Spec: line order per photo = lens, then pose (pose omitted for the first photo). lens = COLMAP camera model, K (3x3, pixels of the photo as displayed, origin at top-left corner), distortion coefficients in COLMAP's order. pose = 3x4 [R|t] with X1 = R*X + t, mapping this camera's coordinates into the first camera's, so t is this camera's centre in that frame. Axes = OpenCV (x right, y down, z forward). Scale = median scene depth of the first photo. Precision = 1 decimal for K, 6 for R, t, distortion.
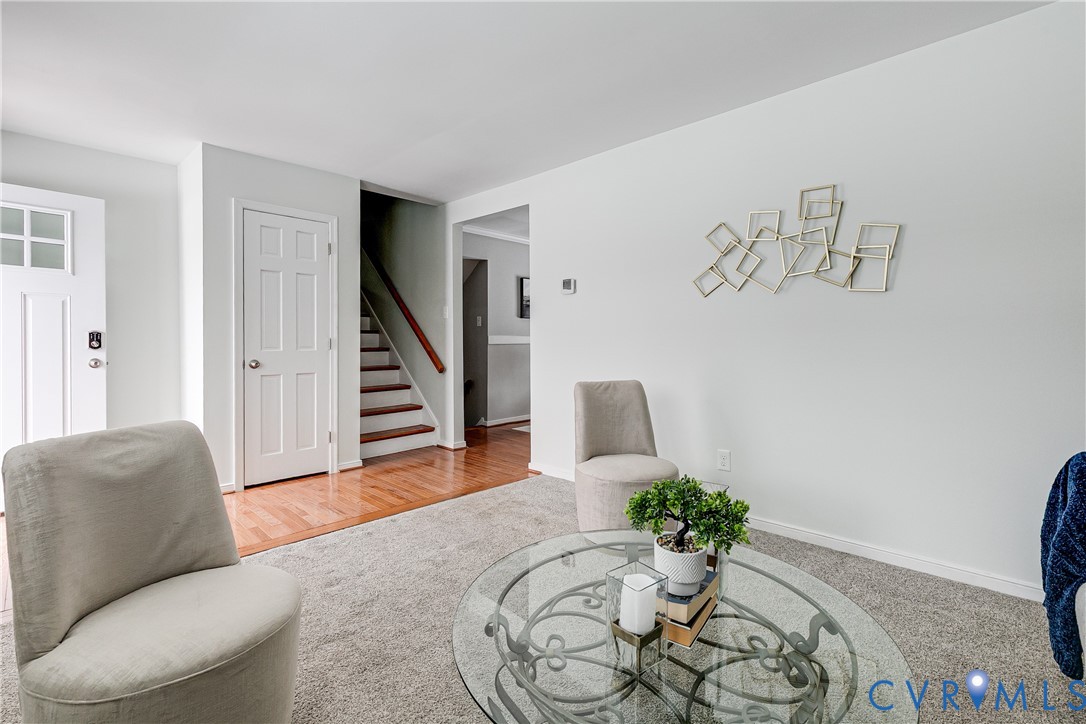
lens RADIAL K [[486.0, 0, 544.9], [0, 486.0, 344.6], [0, 0, 1]] dist [-0.000112, -0.000258]
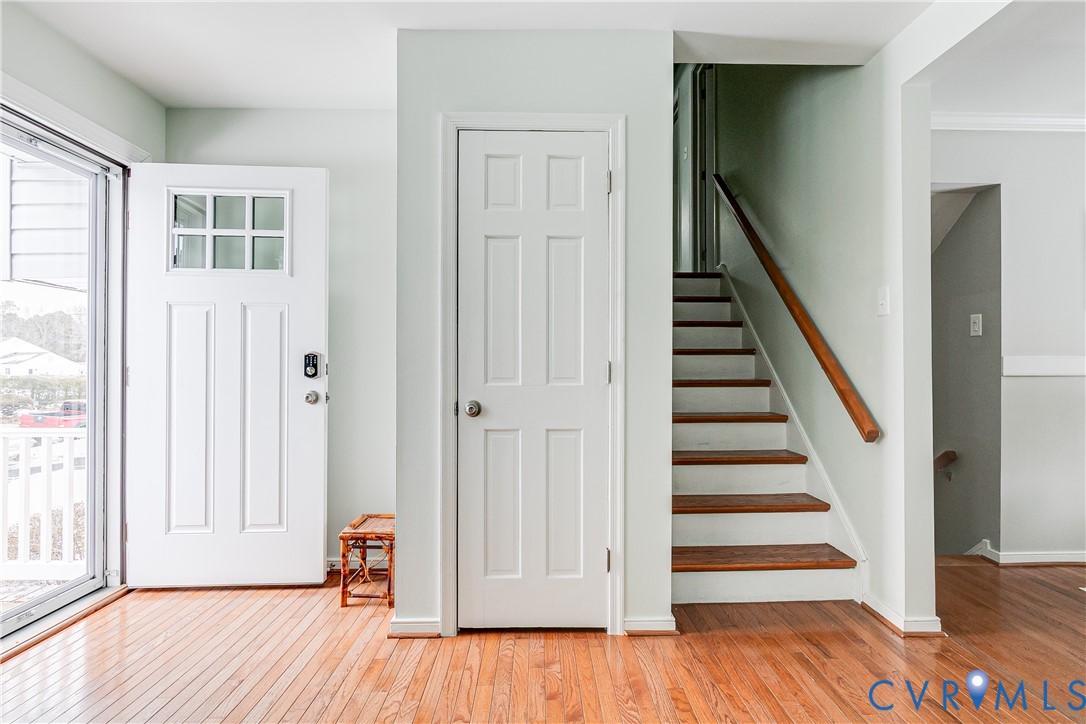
lens RADIAL K [[560.8, 0, 543.0], [0, 560.8, 362.0], [0, 0, 1]] dist [-0.000071, 0.000085]
pose [[0.710637, -0.004836, -0.703542, -0.078195], [-0.008365, 0.999848, -0.015321, -0.002879], [0.703509, 0.016773, 0.710488, 0.495267]]
